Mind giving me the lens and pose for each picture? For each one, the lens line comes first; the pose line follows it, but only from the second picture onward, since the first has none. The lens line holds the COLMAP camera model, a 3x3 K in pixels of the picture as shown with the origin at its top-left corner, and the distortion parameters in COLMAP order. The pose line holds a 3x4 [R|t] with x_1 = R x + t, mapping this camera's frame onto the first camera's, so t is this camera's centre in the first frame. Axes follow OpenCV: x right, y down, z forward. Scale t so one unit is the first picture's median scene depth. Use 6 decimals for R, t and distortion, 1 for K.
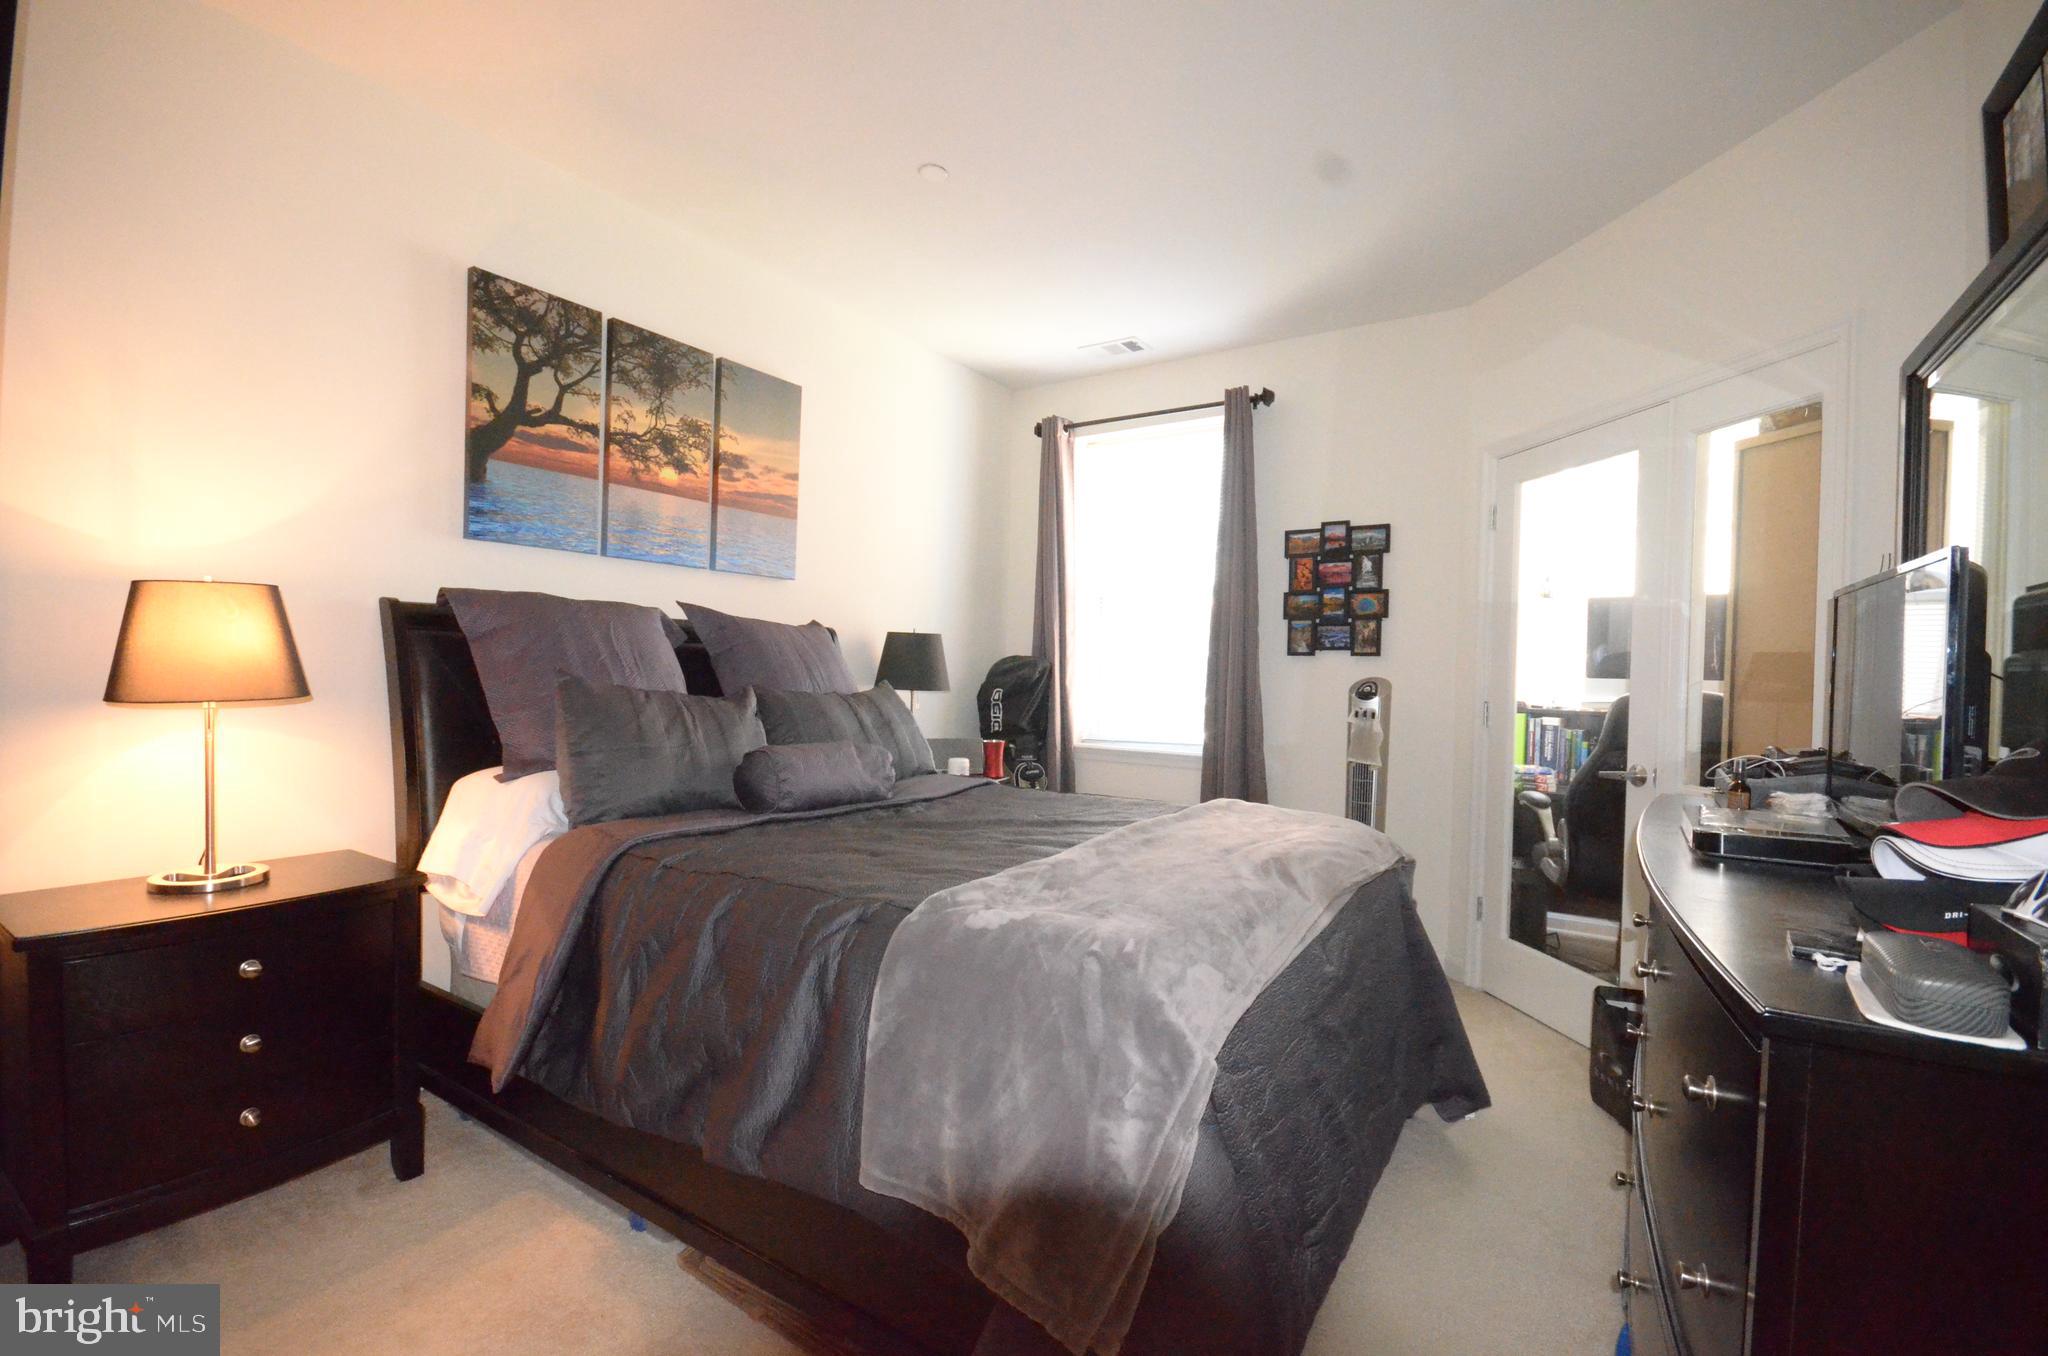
lens RADIAL K [[893.9, 0, 1023.0], [0, 893.9, 693.7], [0, 0, 1]] dist [-0.001026, -0.005555]
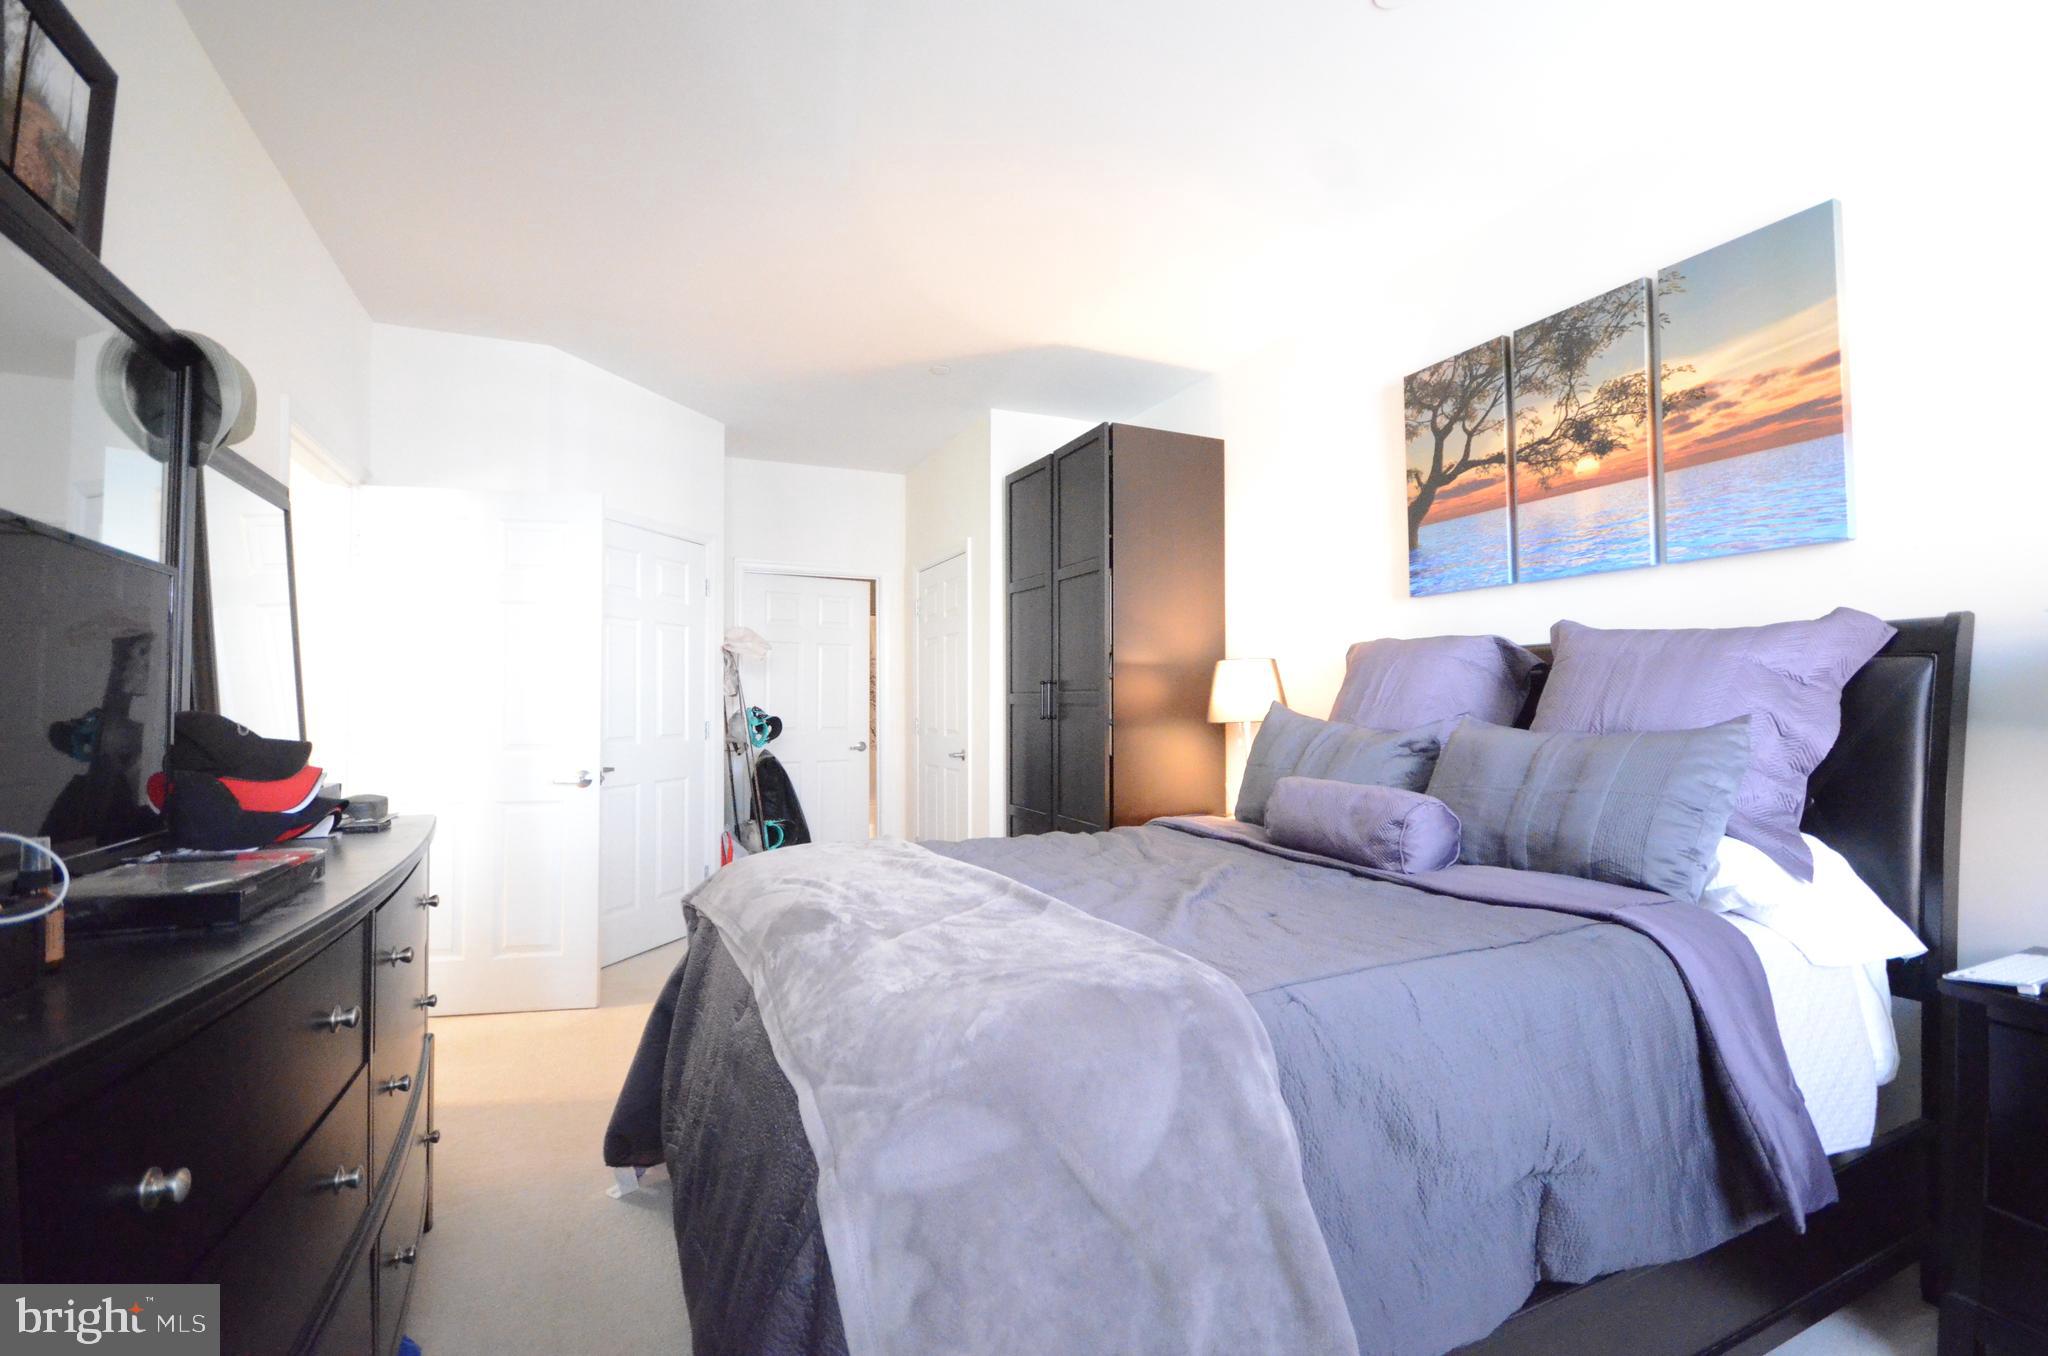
lens RADIAL K [[893.9, 0, 1024.8], [0, 893.9, 667.2], [0, 0, 1]] dist [-0.001026, -0.005555]
pose [[-0.531115, -0.038762, -0.846413, 0.599294], [-0.010633, 0.999179, -0.039086, -0.023268], [0.847233, -0.011759, -0.531091, 1.054995]]
